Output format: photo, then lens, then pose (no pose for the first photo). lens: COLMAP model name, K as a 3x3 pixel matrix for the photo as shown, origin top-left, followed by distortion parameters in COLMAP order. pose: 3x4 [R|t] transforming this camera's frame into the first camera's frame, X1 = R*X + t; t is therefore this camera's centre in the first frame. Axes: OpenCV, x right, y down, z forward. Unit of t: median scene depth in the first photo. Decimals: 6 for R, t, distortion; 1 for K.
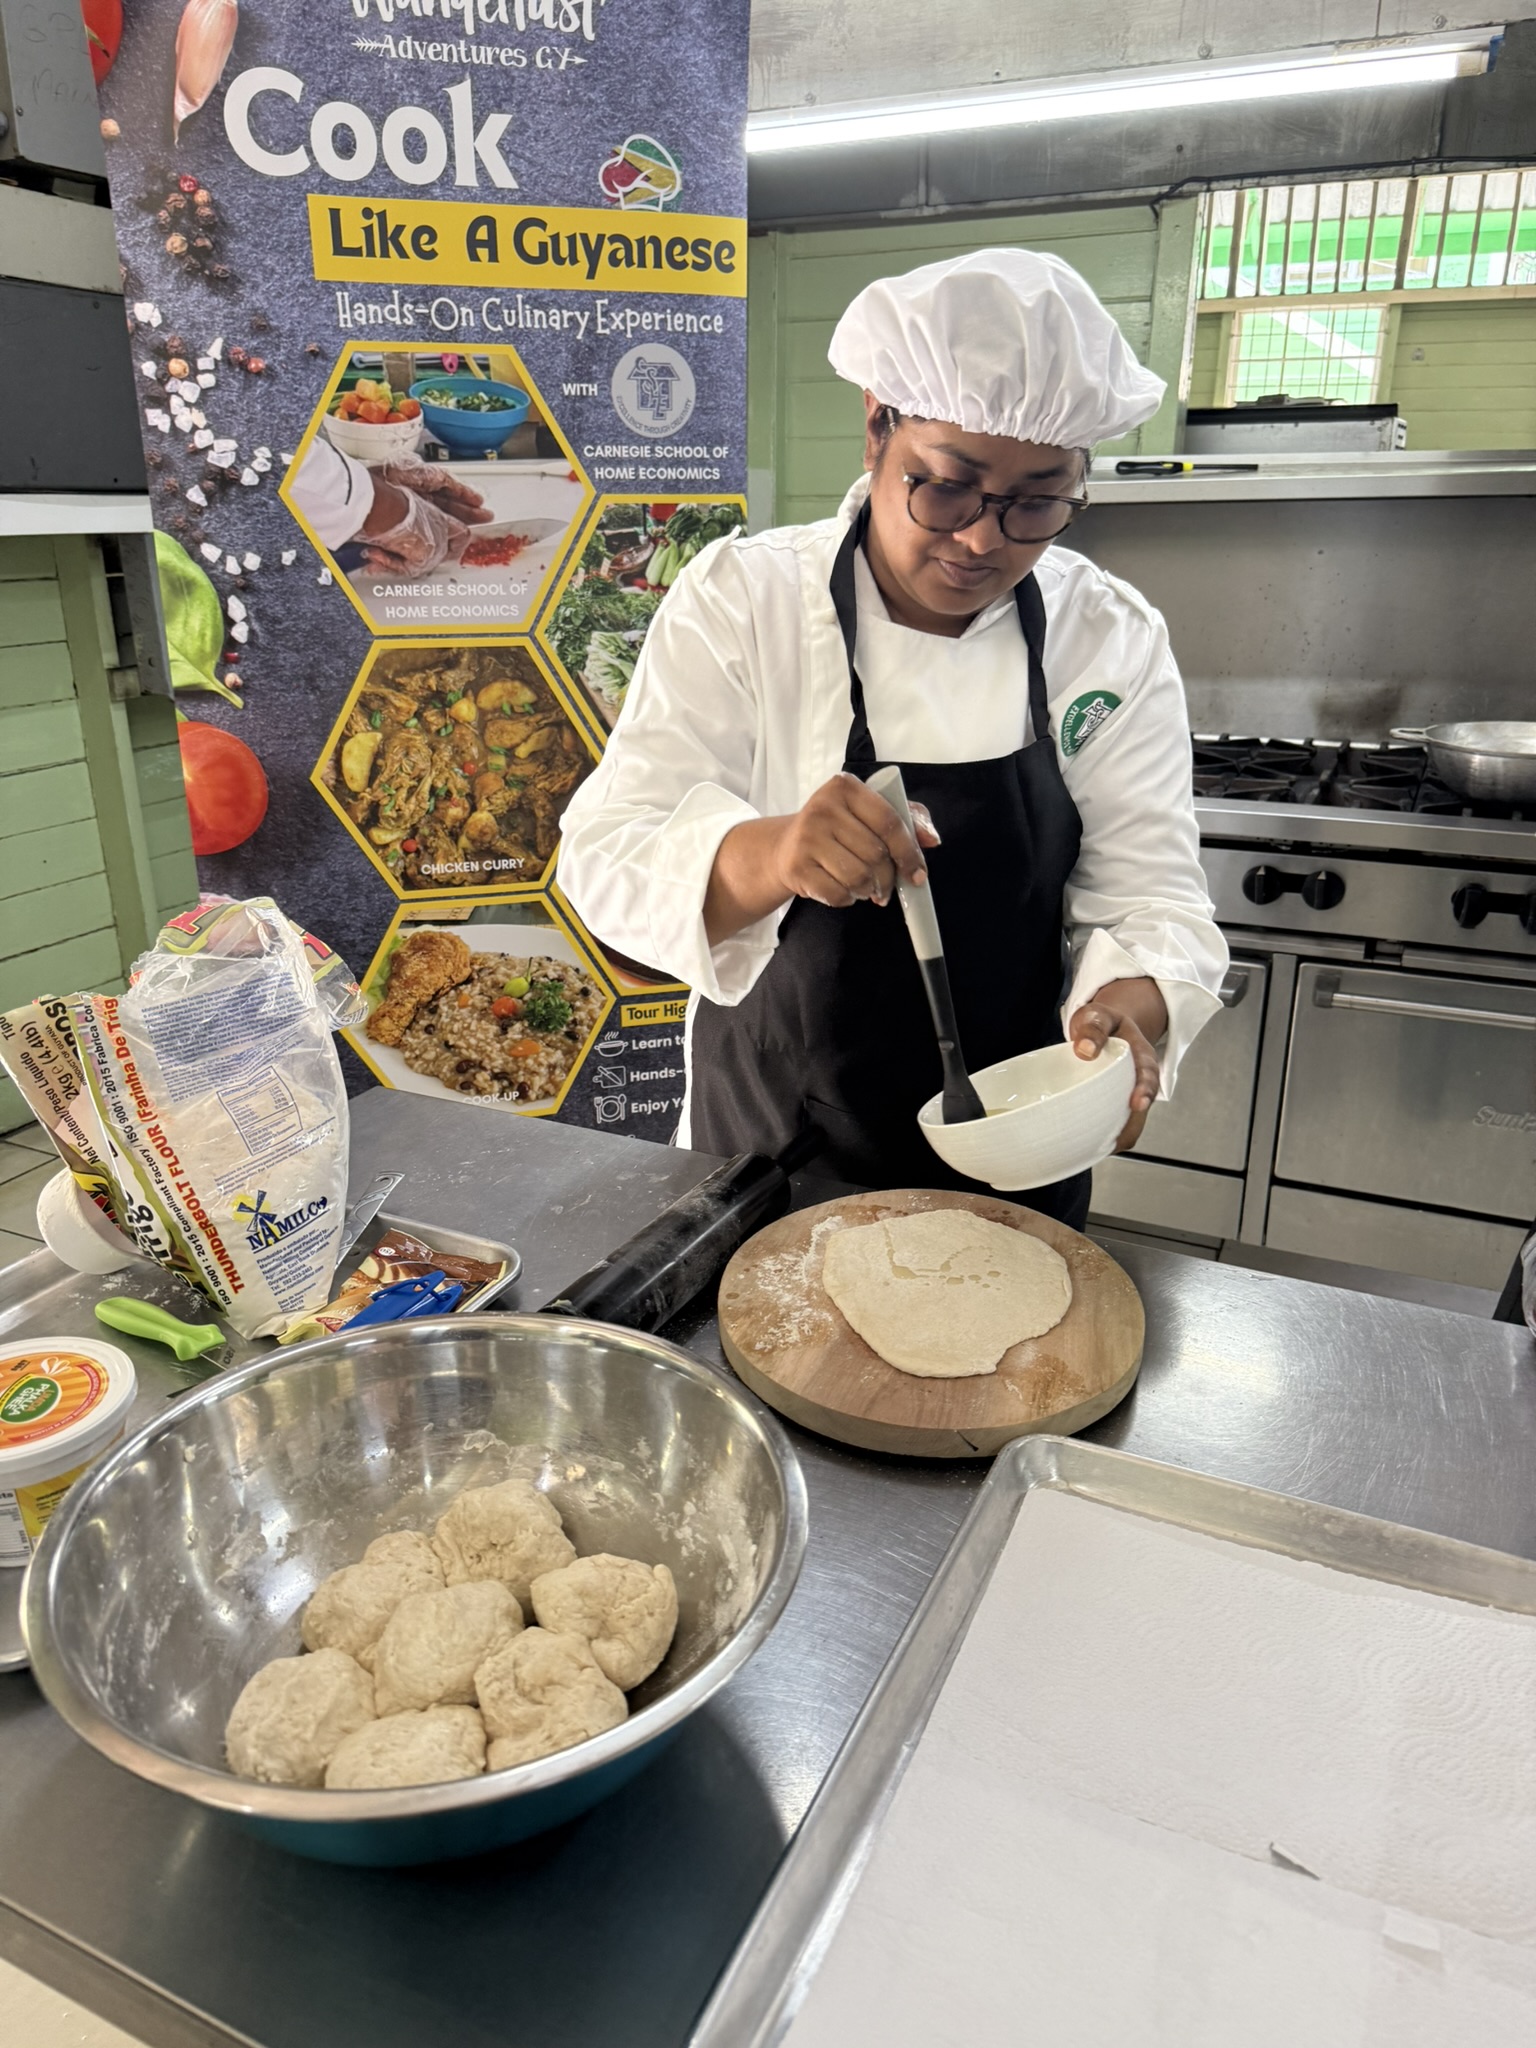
lens RADIAL K [[1469.3, 0, 768.0], [0, 1469.3, 1024.0], [0, 0, 1]] dist [-0.043212, 0.054237]
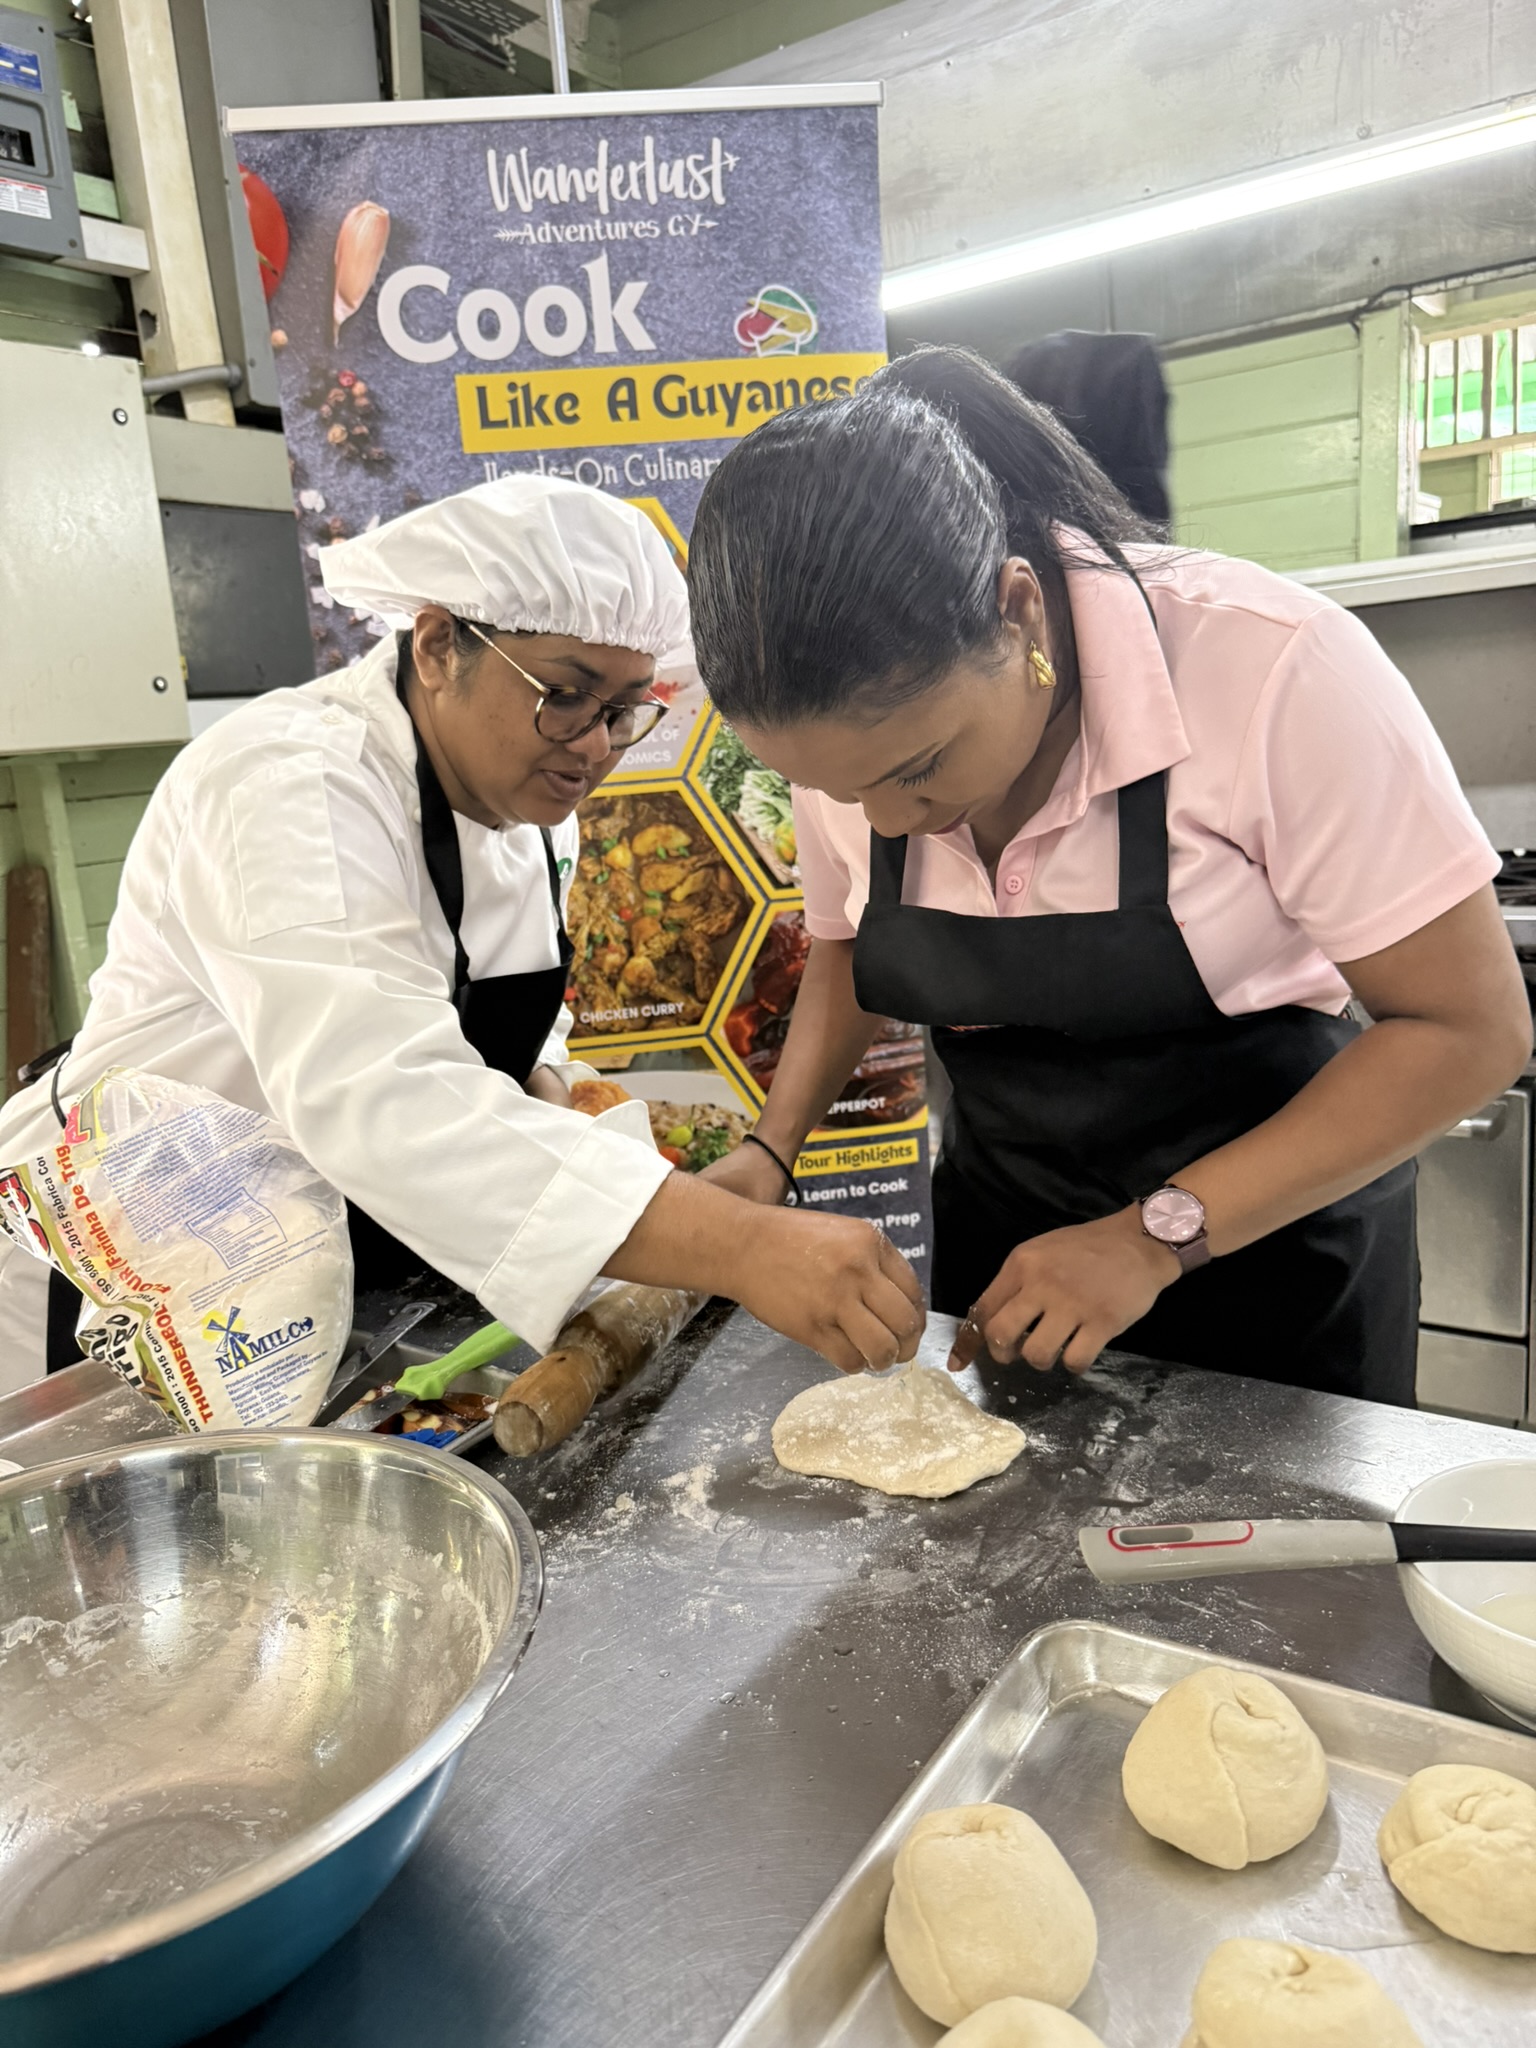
lens RADIAL K [[1453.9, 0, 768.0], [0, 1453.9, 1024.0], [0, 0, 1]] dist [0.004791, -0.005258]
pose [[0.981631, -0.041000, -0.186332, 0.075244], [0.016814, 0.991428, -0.129568, 0.029914], [0.190047, 0.124055, 0.973906, 0.076645]]
